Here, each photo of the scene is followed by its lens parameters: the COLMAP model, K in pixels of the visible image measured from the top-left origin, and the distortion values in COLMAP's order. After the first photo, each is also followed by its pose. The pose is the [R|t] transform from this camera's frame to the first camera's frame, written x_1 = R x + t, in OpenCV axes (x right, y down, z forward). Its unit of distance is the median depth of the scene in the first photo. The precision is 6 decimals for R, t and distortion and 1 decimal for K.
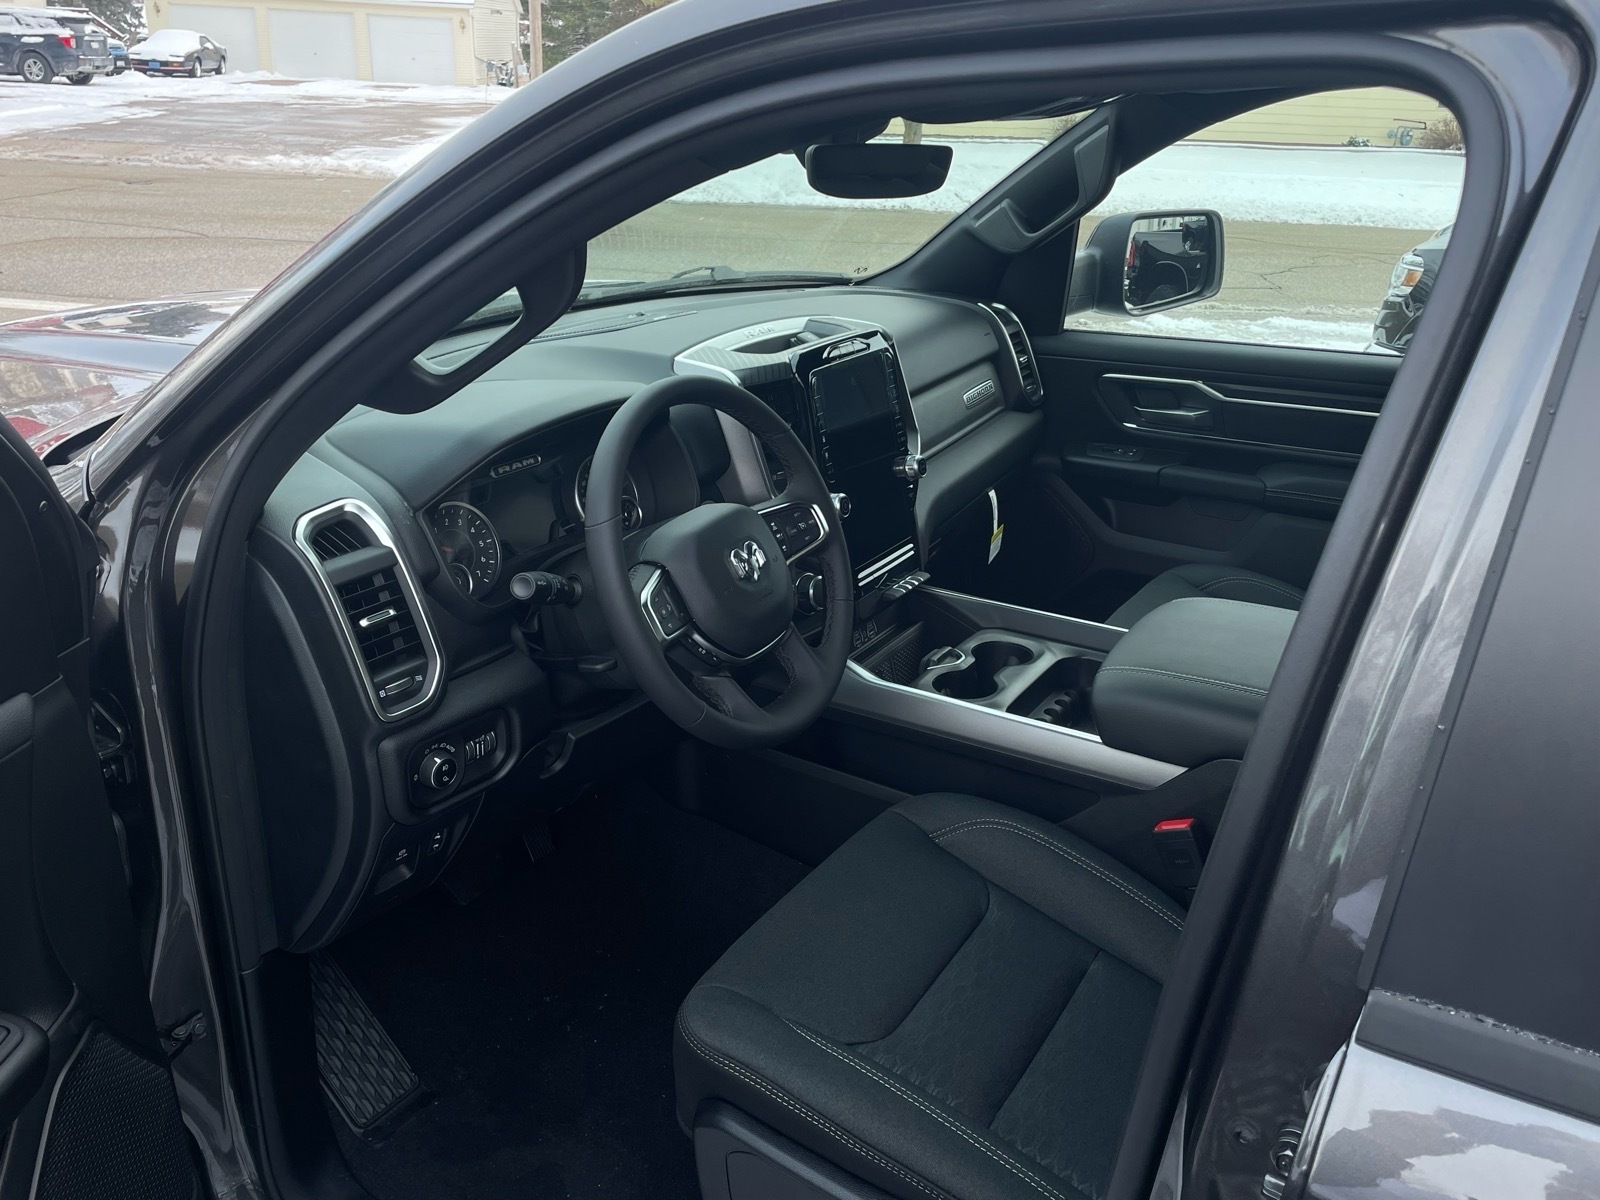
lens RADIAL K [[1349.8, 0, 798.7], [0, 1349.8, 599.0], [0, 0, 1]] dist [0.032199, -0.020820]
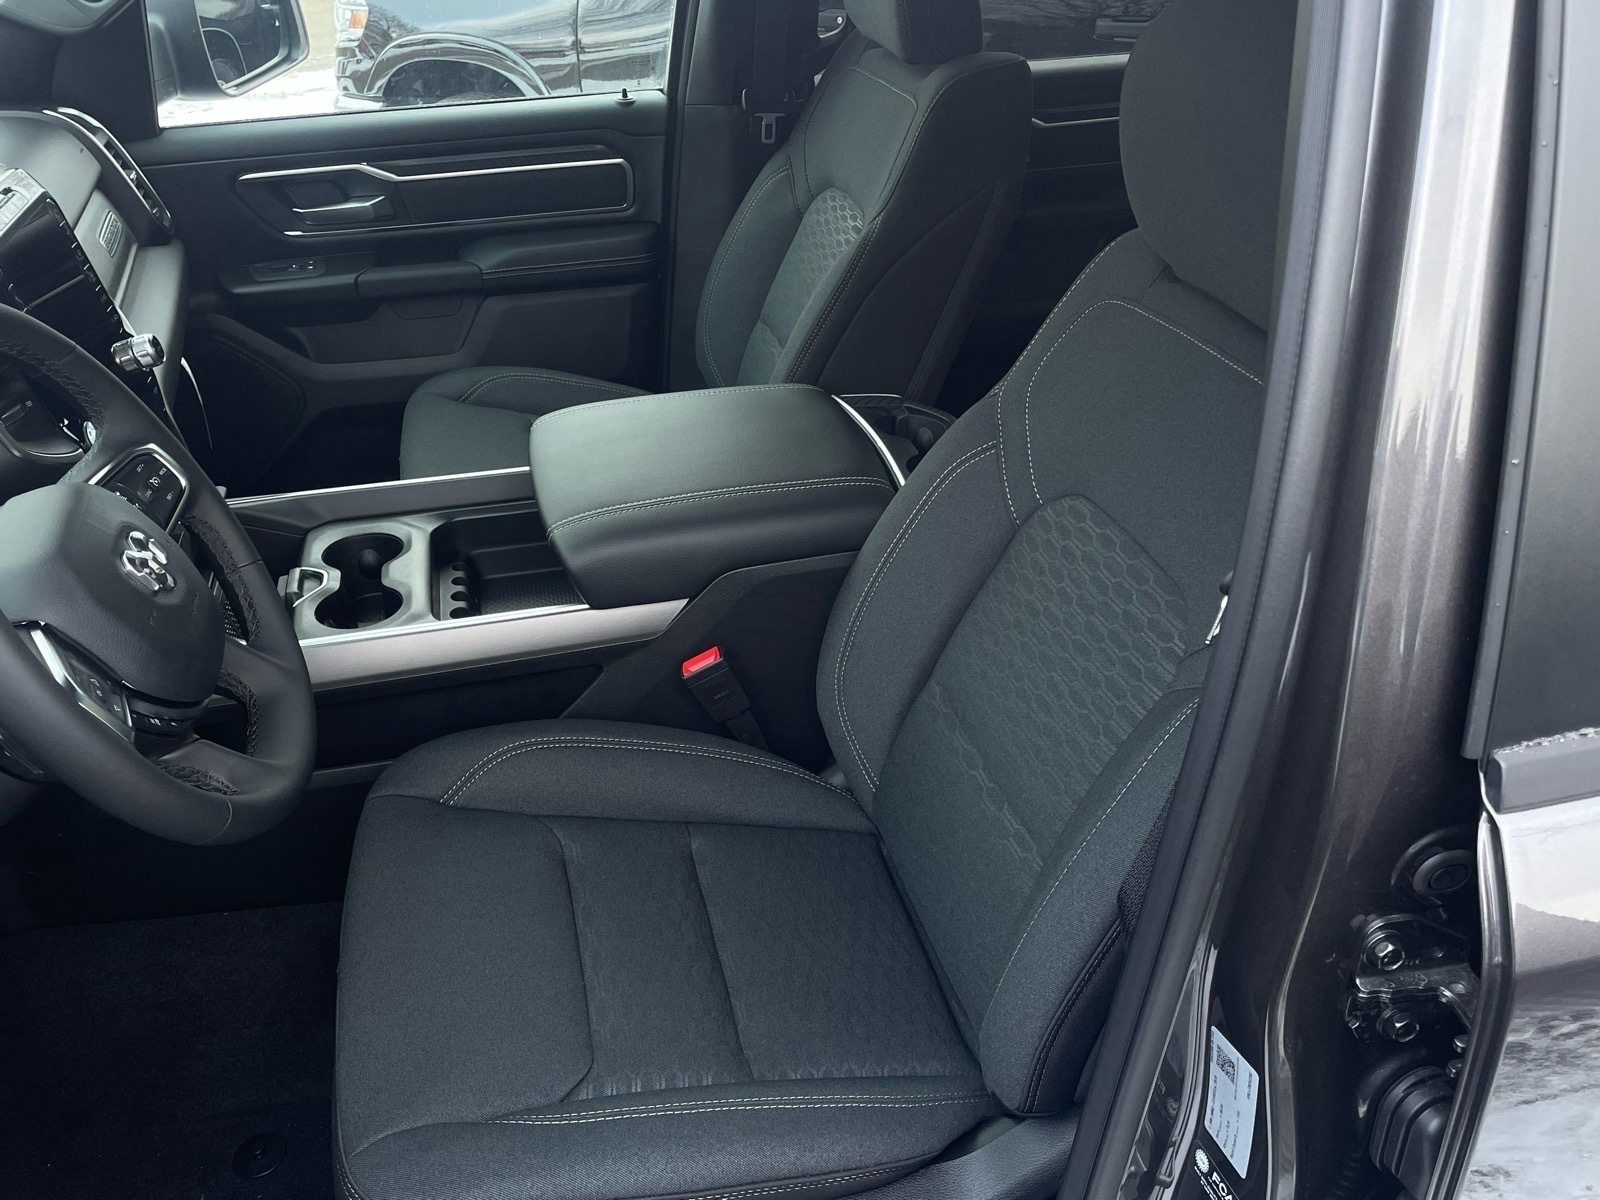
lens RADIAL K [[1349.8, 0, 820.8], [0, 1349.8, 569.9], [0, 0, 1]] dist [0.032199, -0.020820]
pose [[0.686119, -0.369022, 0.626948, -0.169373], [0.273401, 0.929420, 0.247853, -0.073517], [-0.674161, 0.001351, 0.738583, 0.235612]]
